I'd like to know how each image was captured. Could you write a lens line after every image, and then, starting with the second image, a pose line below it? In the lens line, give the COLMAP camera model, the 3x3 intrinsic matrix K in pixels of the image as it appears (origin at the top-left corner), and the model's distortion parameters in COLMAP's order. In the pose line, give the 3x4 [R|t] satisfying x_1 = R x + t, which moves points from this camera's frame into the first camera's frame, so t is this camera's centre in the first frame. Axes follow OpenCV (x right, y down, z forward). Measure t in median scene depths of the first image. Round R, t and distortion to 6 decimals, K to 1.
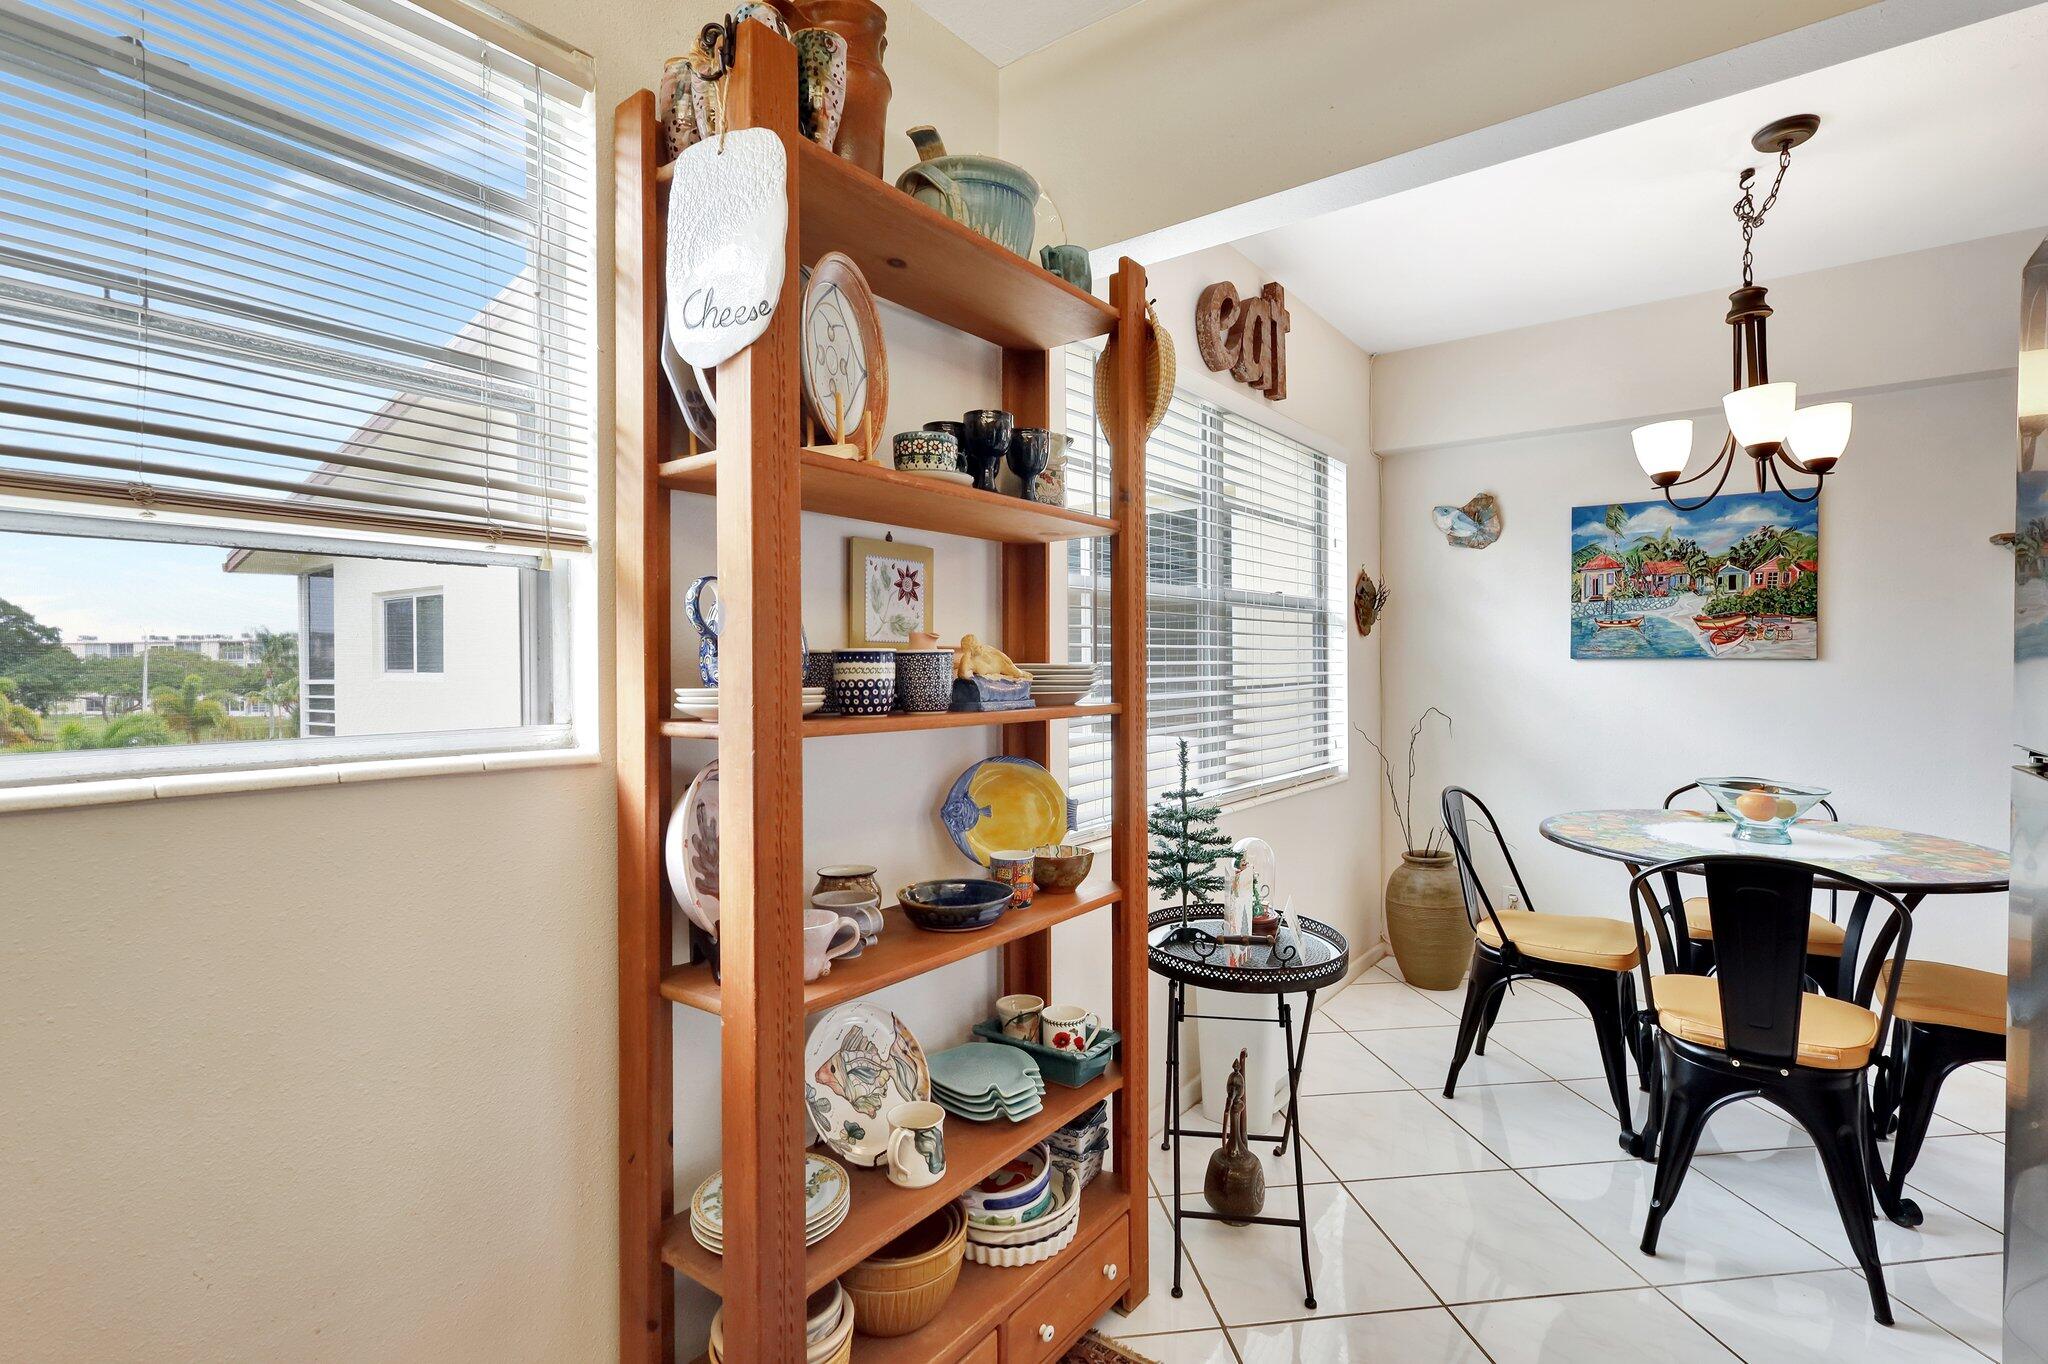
lens RADIAL K [[952.4, 0, 1025.7], [0, 952.4, 661.1], [0, 0, 1]] dist [-0.004946, -0.000870]
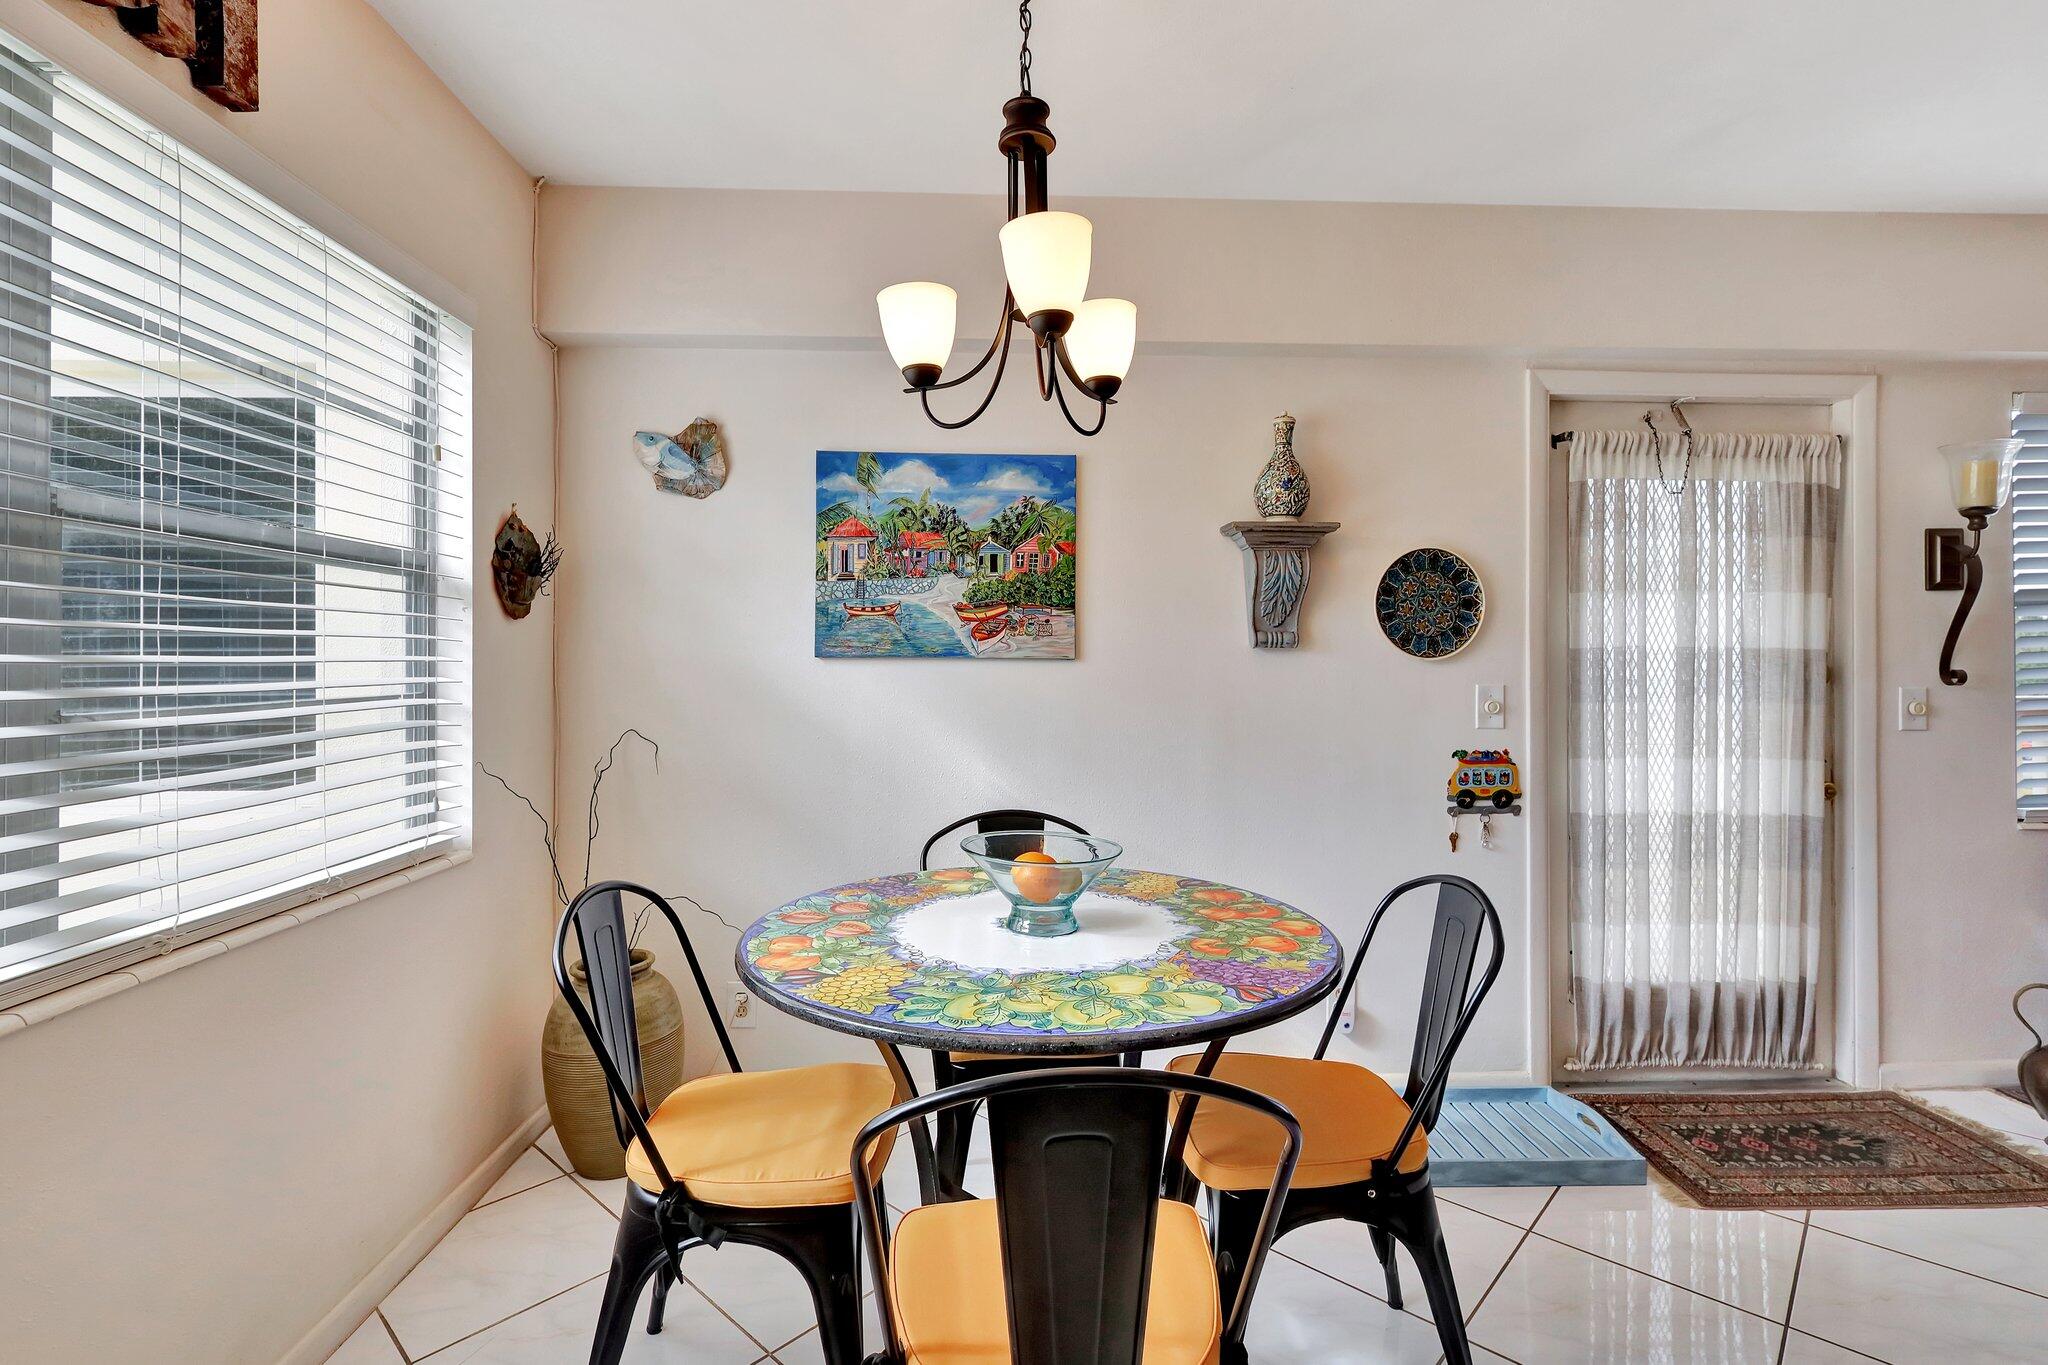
lens RADIAL K [[940.9, 0, 1025.3], [0, 940.9, 678.1], [0, 0, 1]] dist [0.001951, 0.001003]
pose [[0.766929, -0.004088, 0.641719, 0.246162], [-0.000930, 0.999972, 0.007482, 0.007898], [-0.641731, -0.006335, 0.766903, 0.360950]]
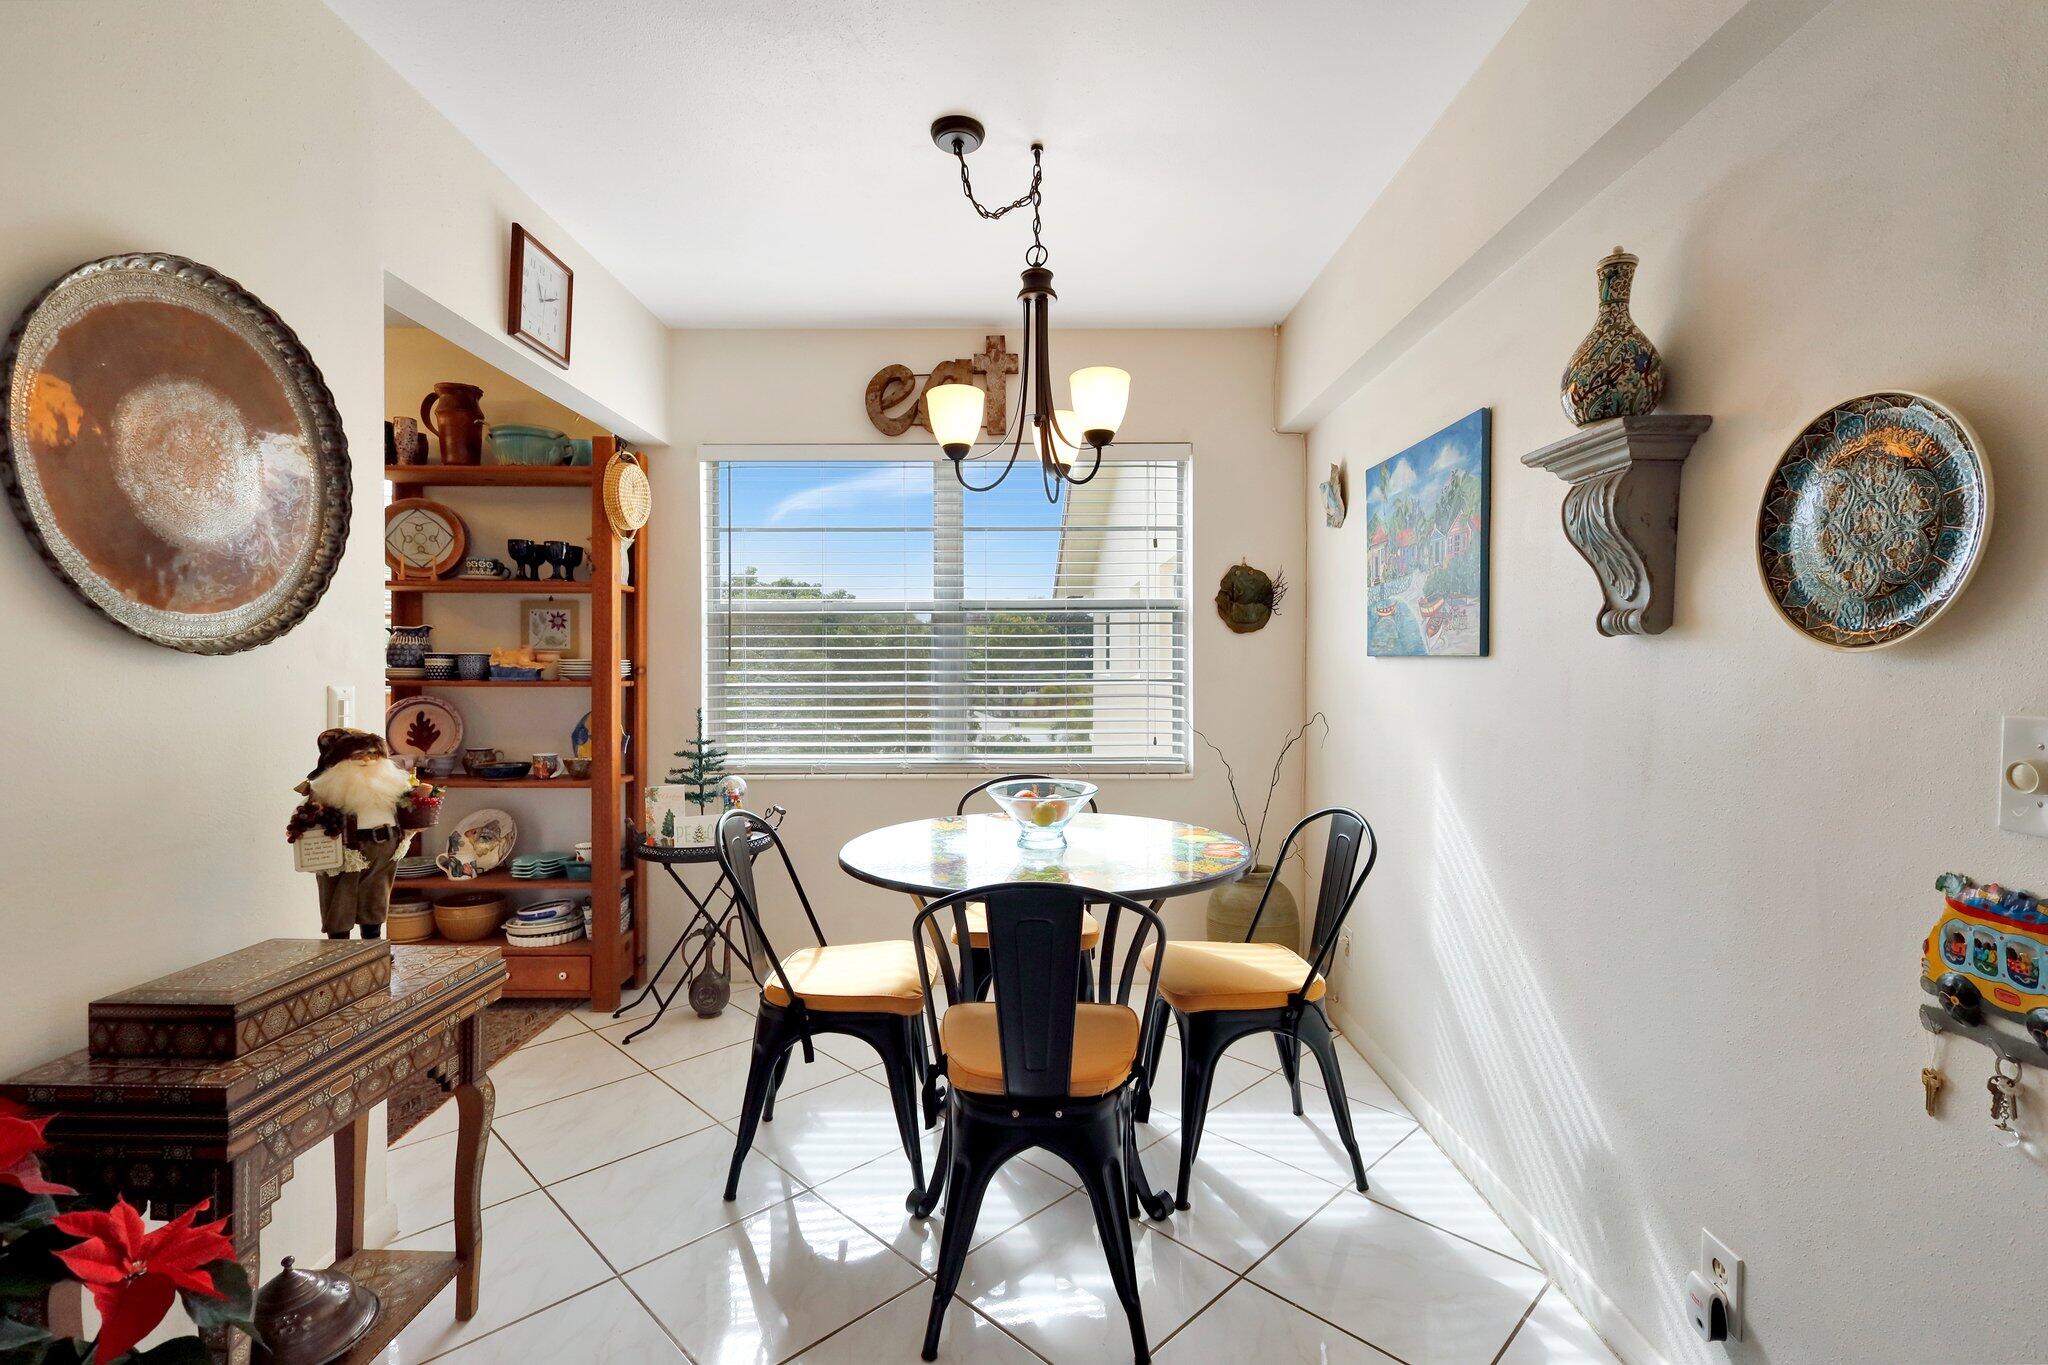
lens RADIAL K [[940.9, 0, 1025.3], [0, 940.9, 678.1], [0, 0, 1]] dist [0.001951, 0.001003]
pose [[0.611872, 0.008954, -0.790906, 1.104801], [0.006237, 0.999850, 0.016144, 0.000899], [0.790932, -0.014811, 0.611724, 0.290661]]
